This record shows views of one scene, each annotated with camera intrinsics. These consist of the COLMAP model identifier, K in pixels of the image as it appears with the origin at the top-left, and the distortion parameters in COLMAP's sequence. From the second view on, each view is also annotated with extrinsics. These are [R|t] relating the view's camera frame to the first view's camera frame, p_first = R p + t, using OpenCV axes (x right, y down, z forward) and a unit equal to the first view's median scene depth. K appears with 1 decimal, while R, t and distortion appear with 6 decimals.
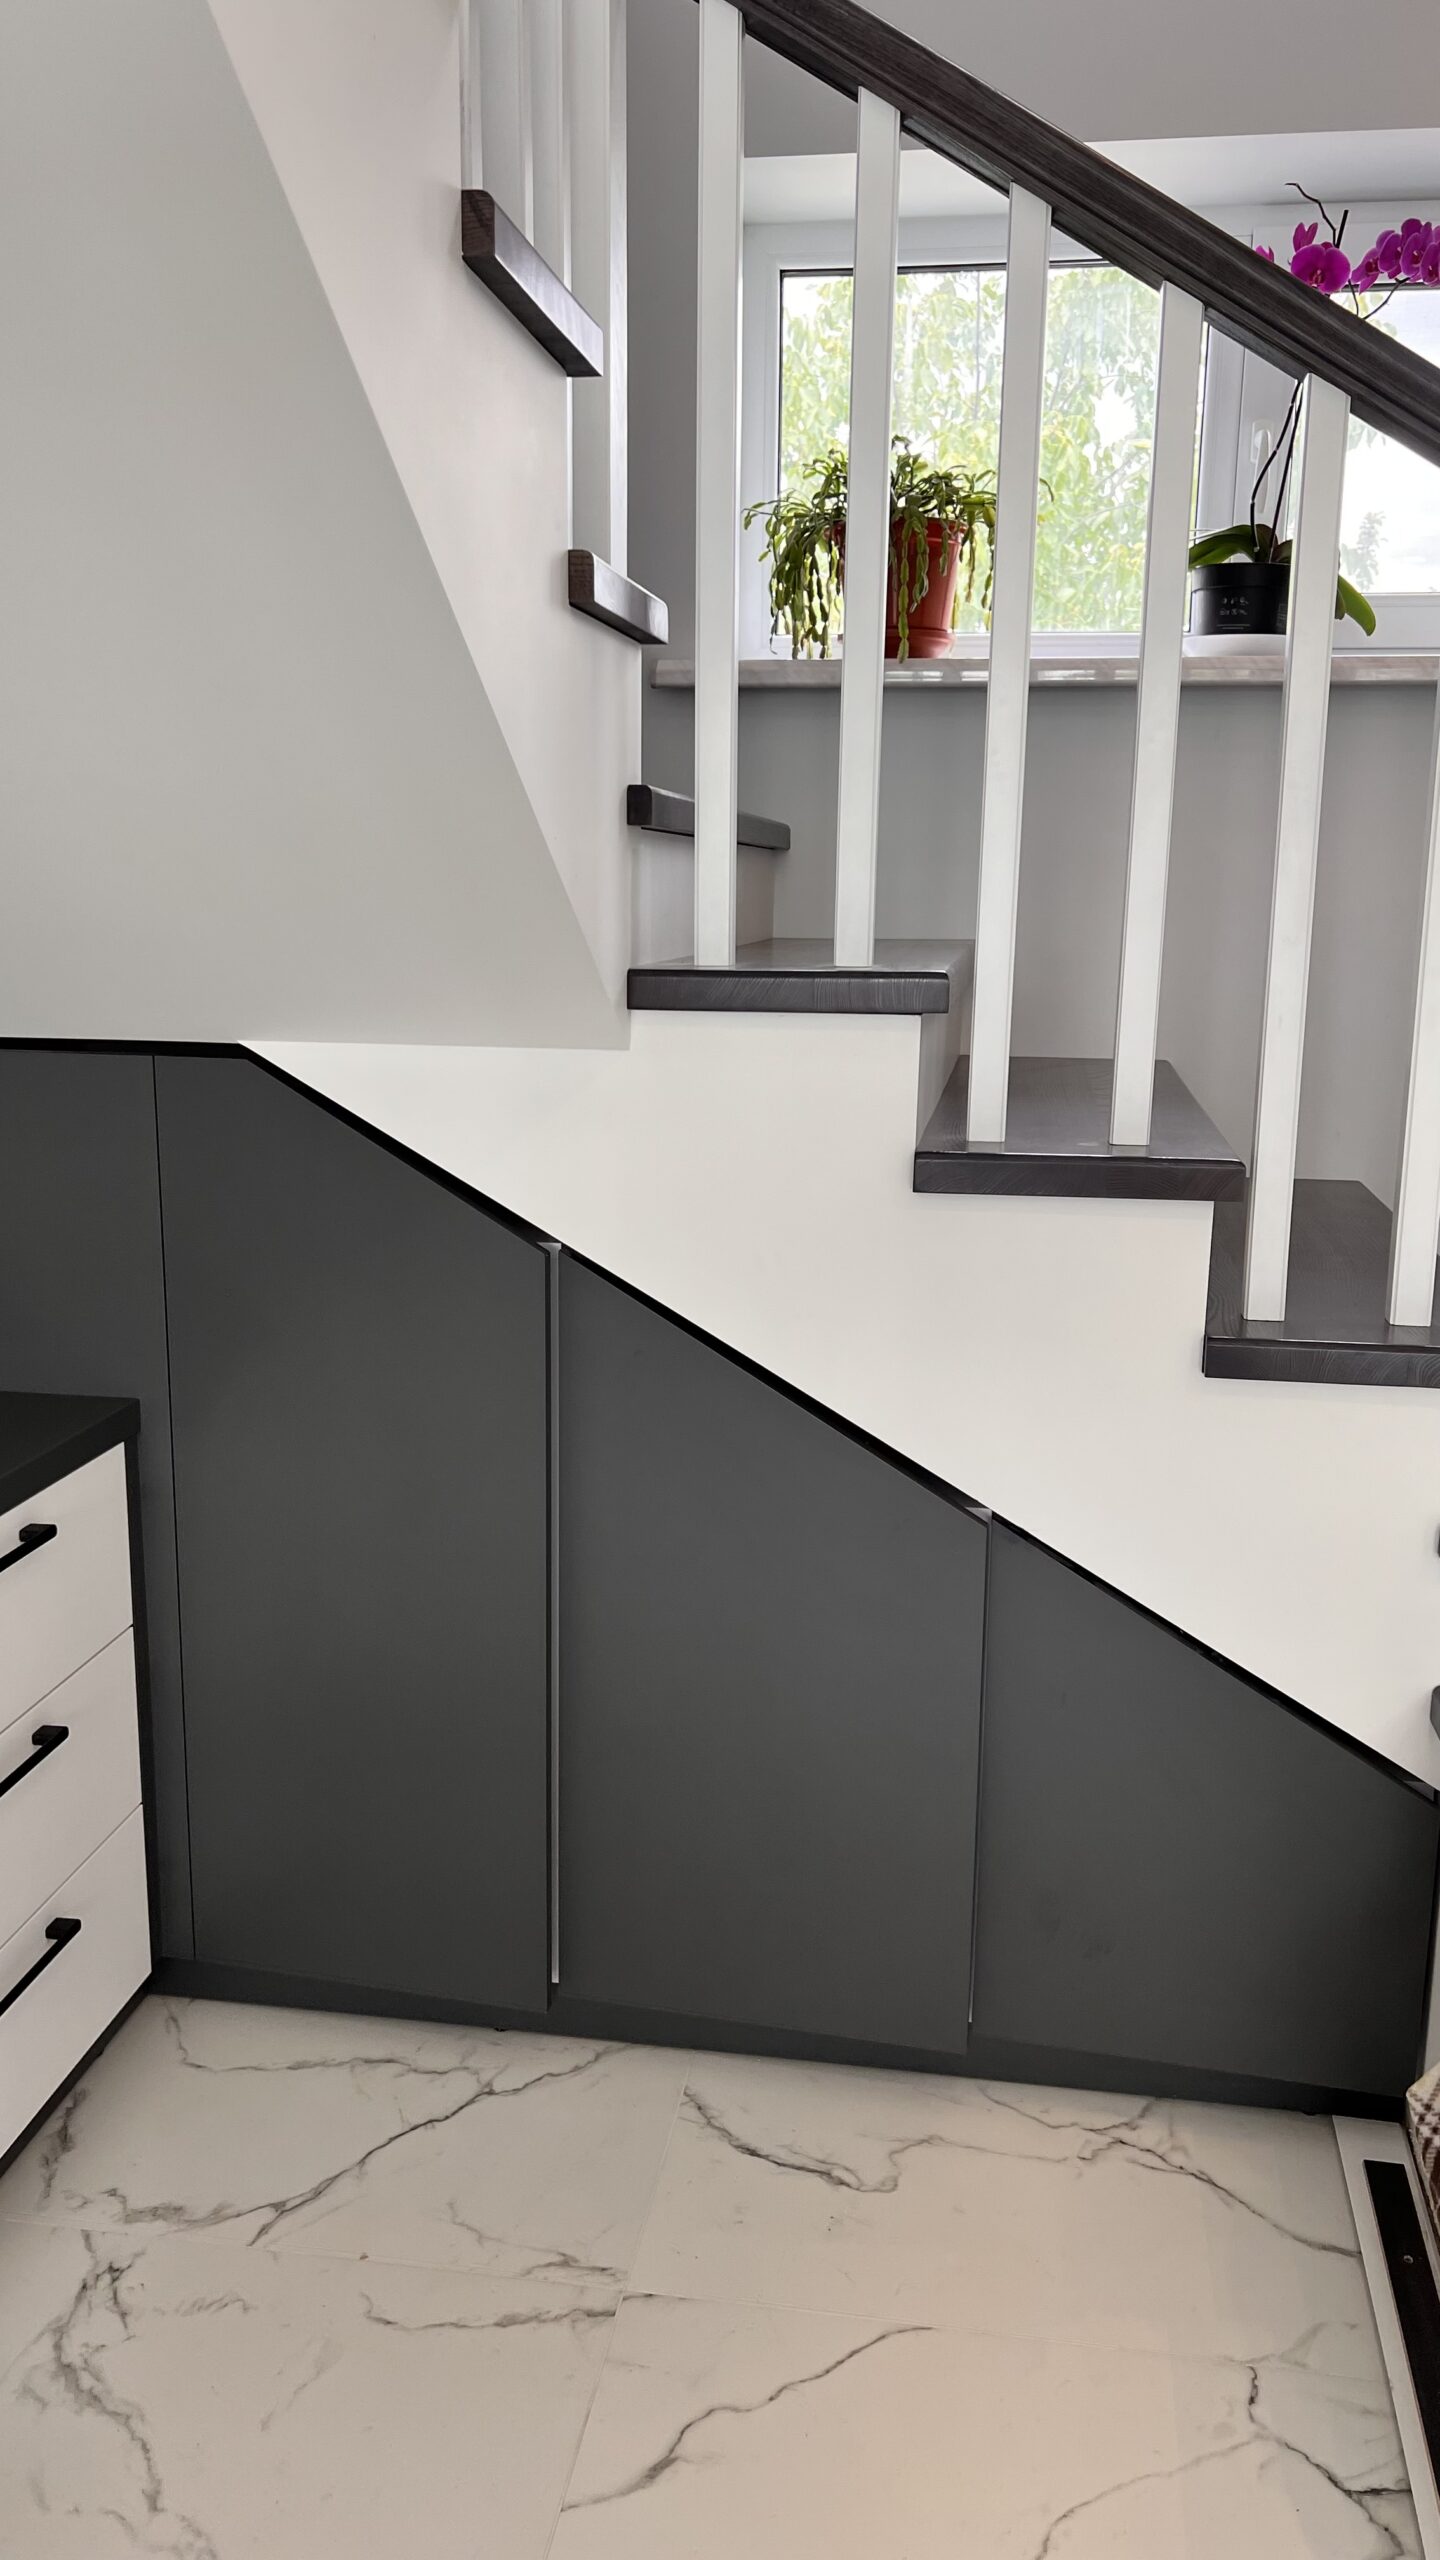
lens RADIAL K [[1948.6, 0, 728.1], [0, 1948.6, 1264.8], [0, 0, 1]] dist [0.005046, -0.002828]
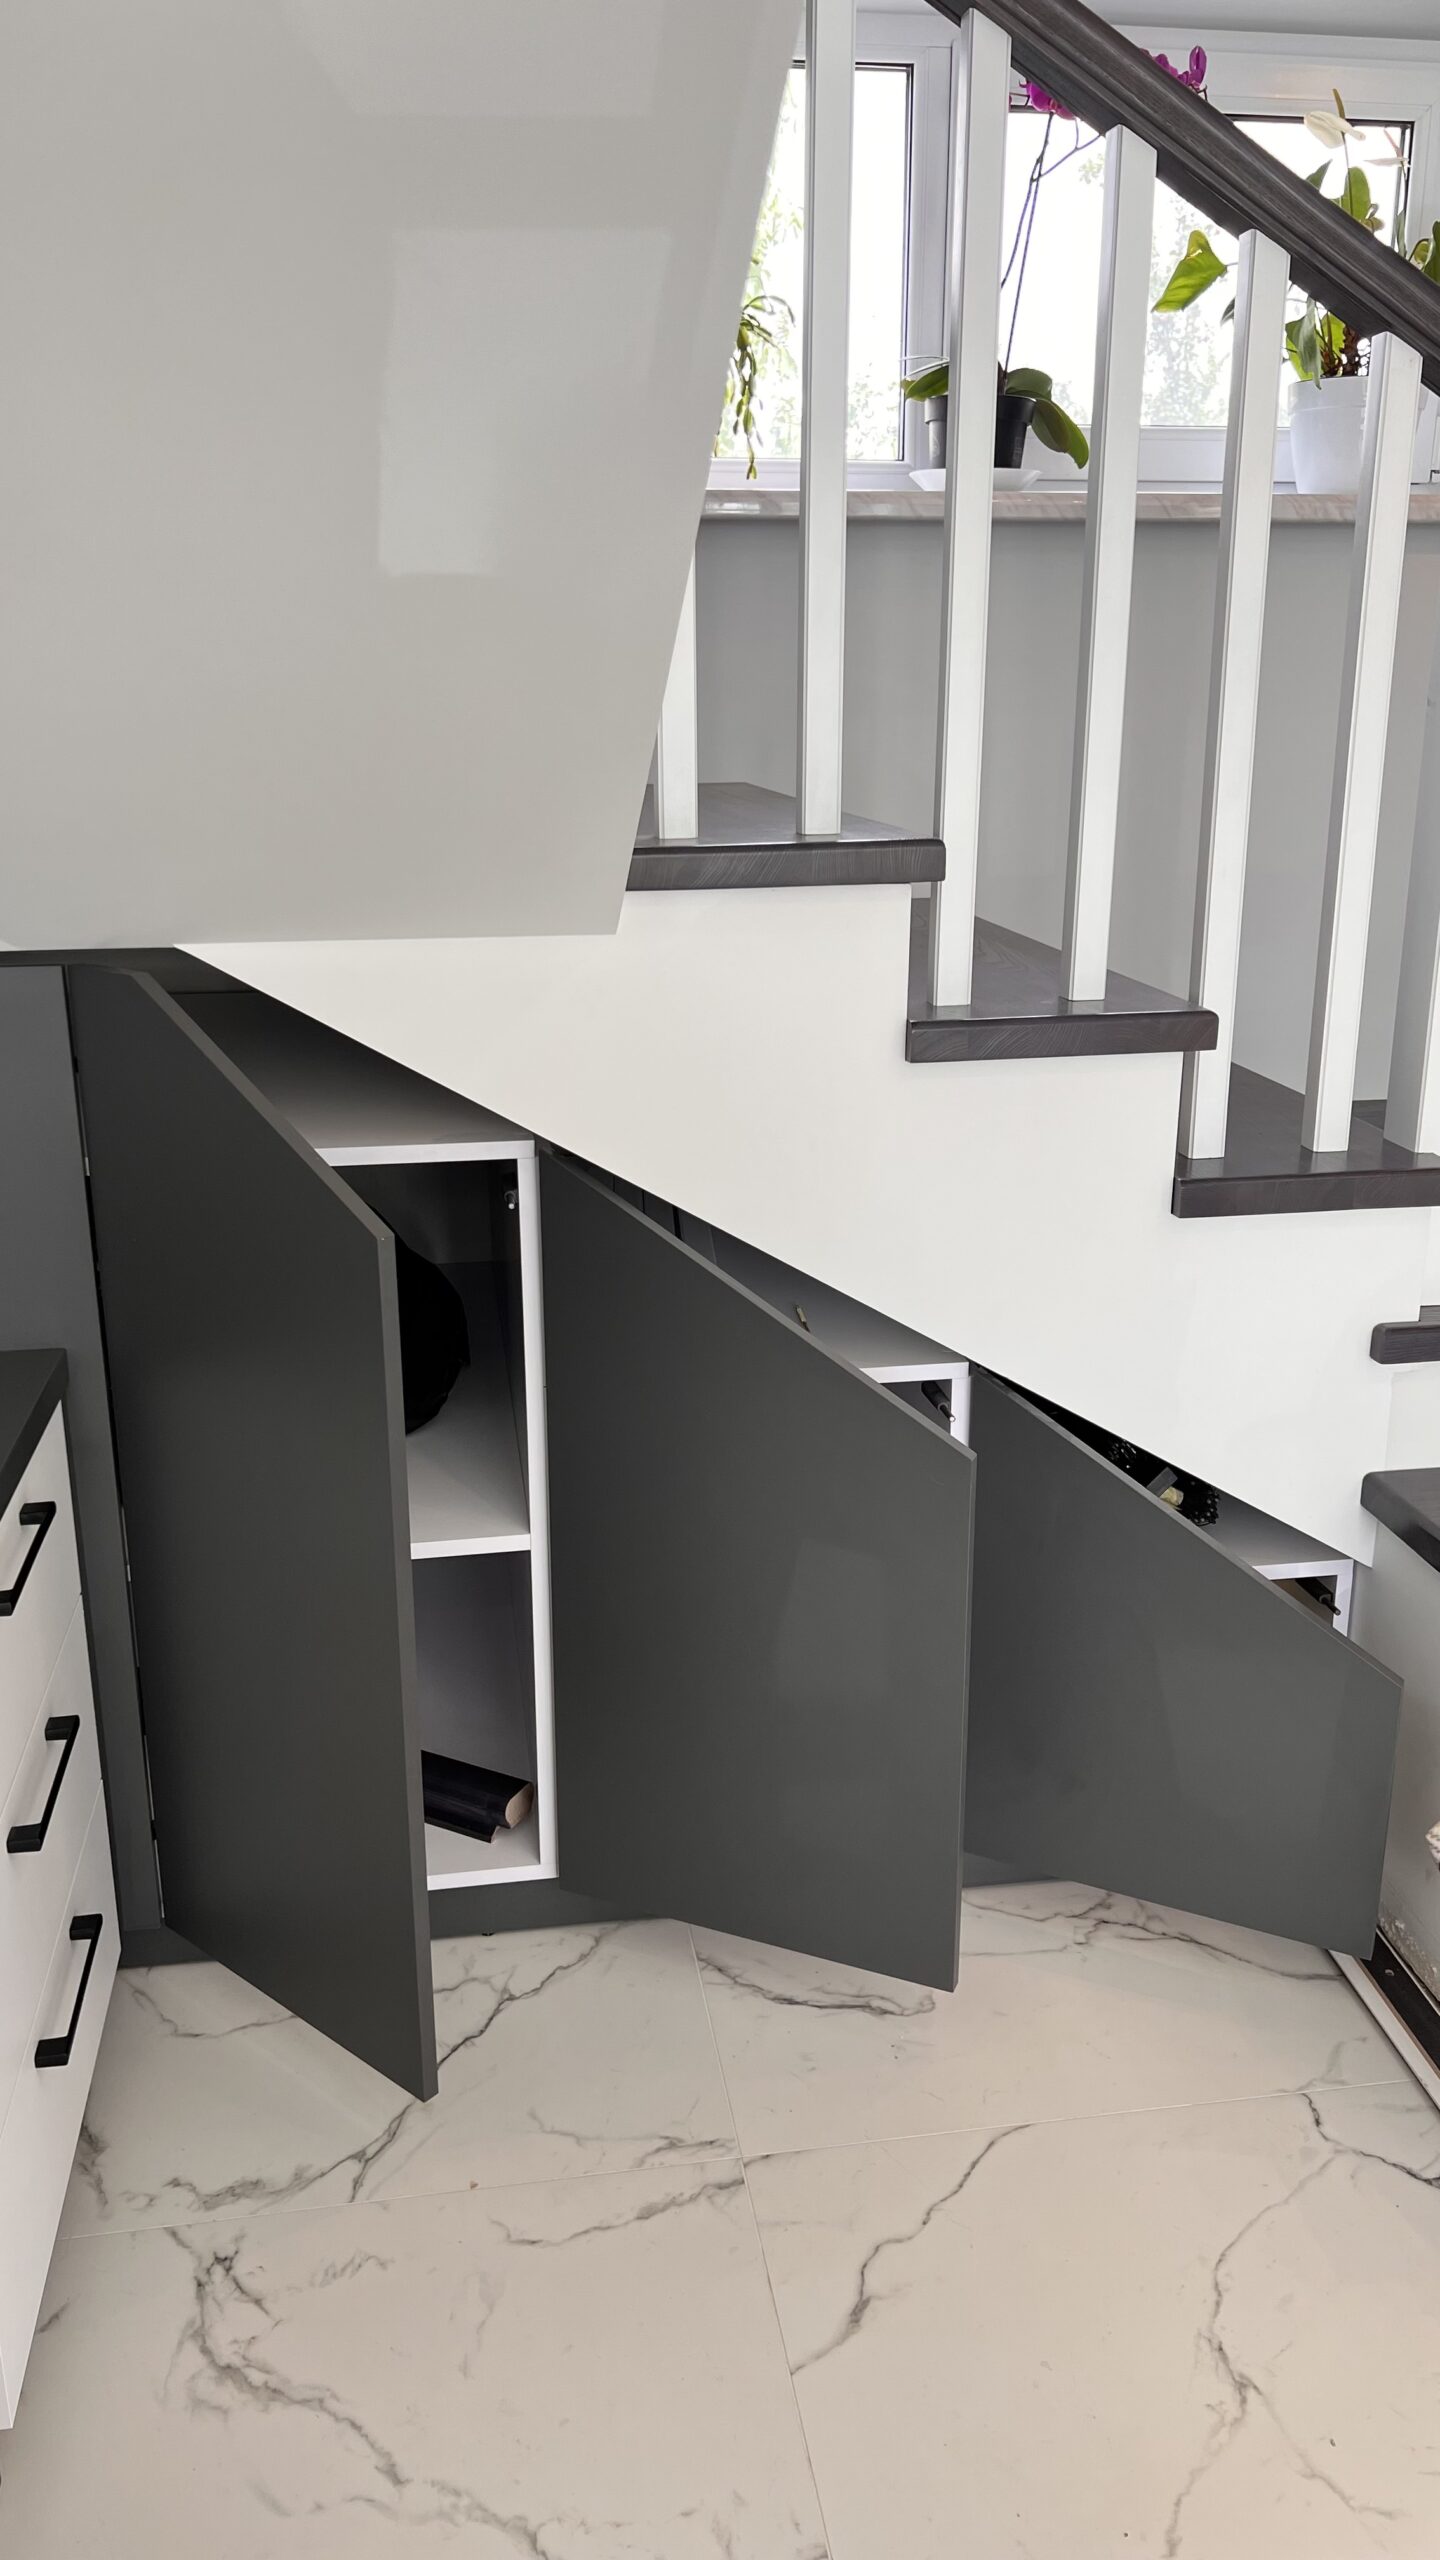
lens RADIAL K [[1929.0, 0, 720.0], [0, 1929.0, 1280.0], [0, 0, 1]] dist [0.006554, -0.003794]
pose [[0.954872, -0.102725, 0.278689, -0.292966], [0.074811, 0.991218, 0.109040, -0.042714], [-0.287443, -0.083270, 0.954171, 0.069897]]
